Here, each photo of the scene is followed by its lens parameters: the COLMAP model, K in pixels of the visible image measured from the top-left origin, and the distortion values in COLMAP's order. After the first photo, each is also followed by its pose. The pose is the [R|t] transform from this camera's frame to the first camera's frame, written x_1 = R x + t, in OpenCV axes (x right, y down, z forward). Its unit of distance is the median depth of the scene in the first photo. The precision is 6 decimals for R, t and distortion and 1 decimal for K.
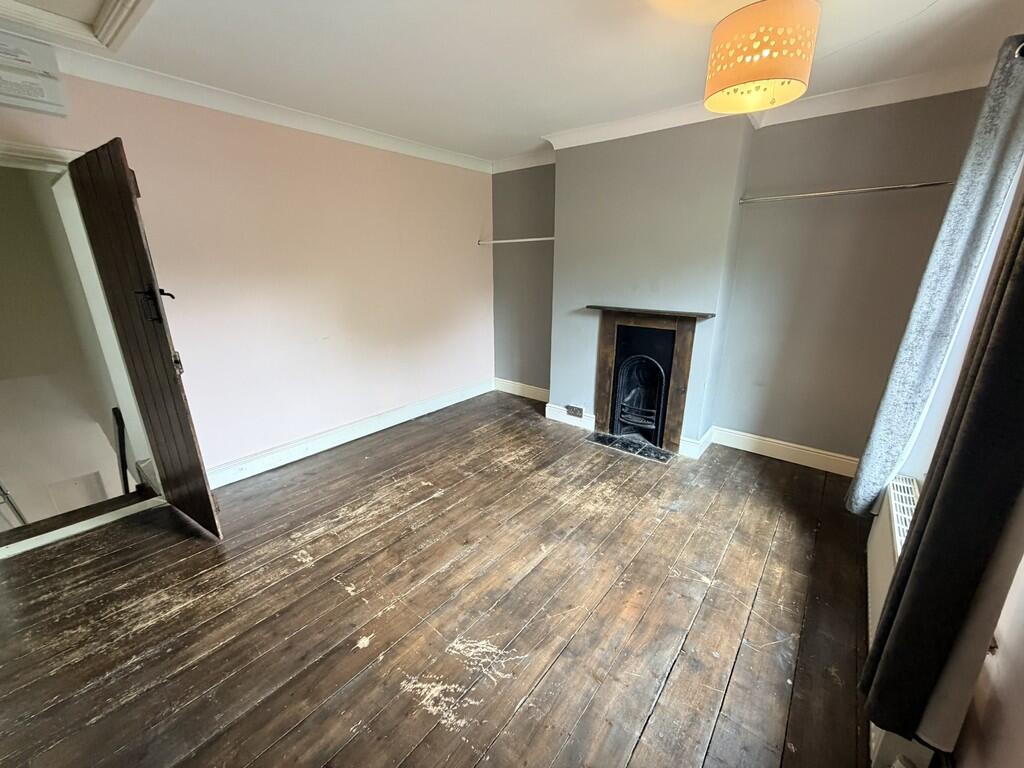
lens RADIAL K [[404.9, 0, 509.6], [0, 404.9, 387.0], [0, 0, 1]] dist [0.008710, -0.000873]
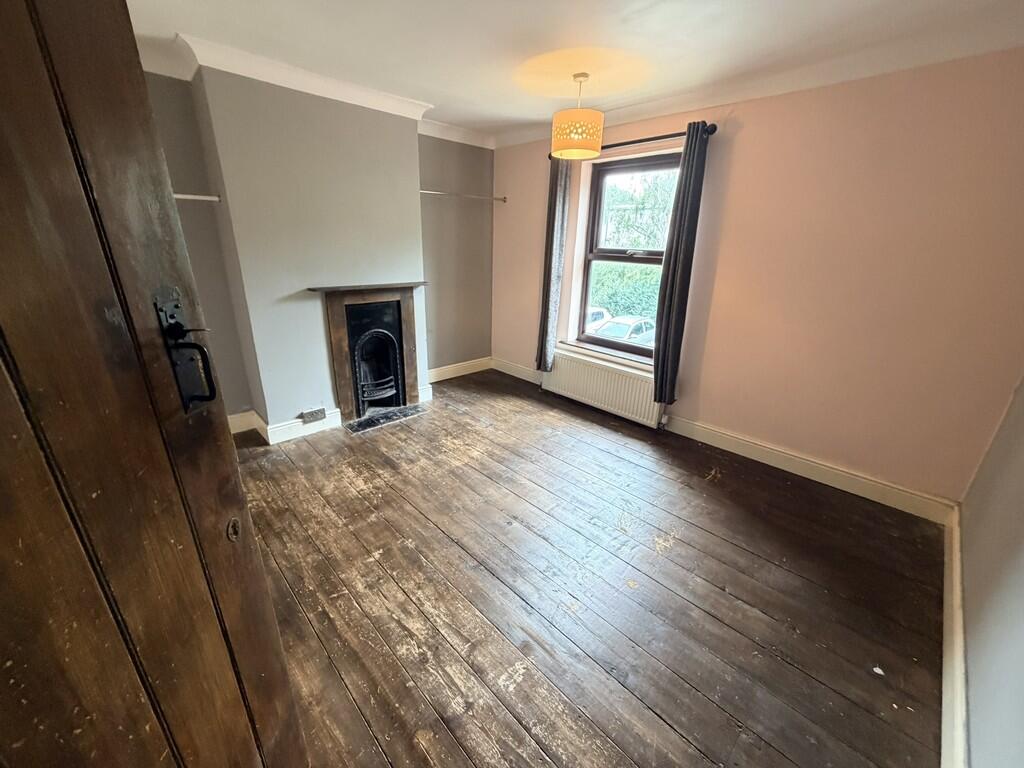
lens RADIAL K [[404.9, 0, 508.4], [0, 404.9, 386.7], [0, 0, 1]] dist [0.008710, -0.000873]
pose [[0.121784, -0.334801, 0.934386, -0.645255], [0.267101, 0.917721, 0.294017, -0.157417], [-0.955942, 0.213769, 0.201190, 0.495127]]
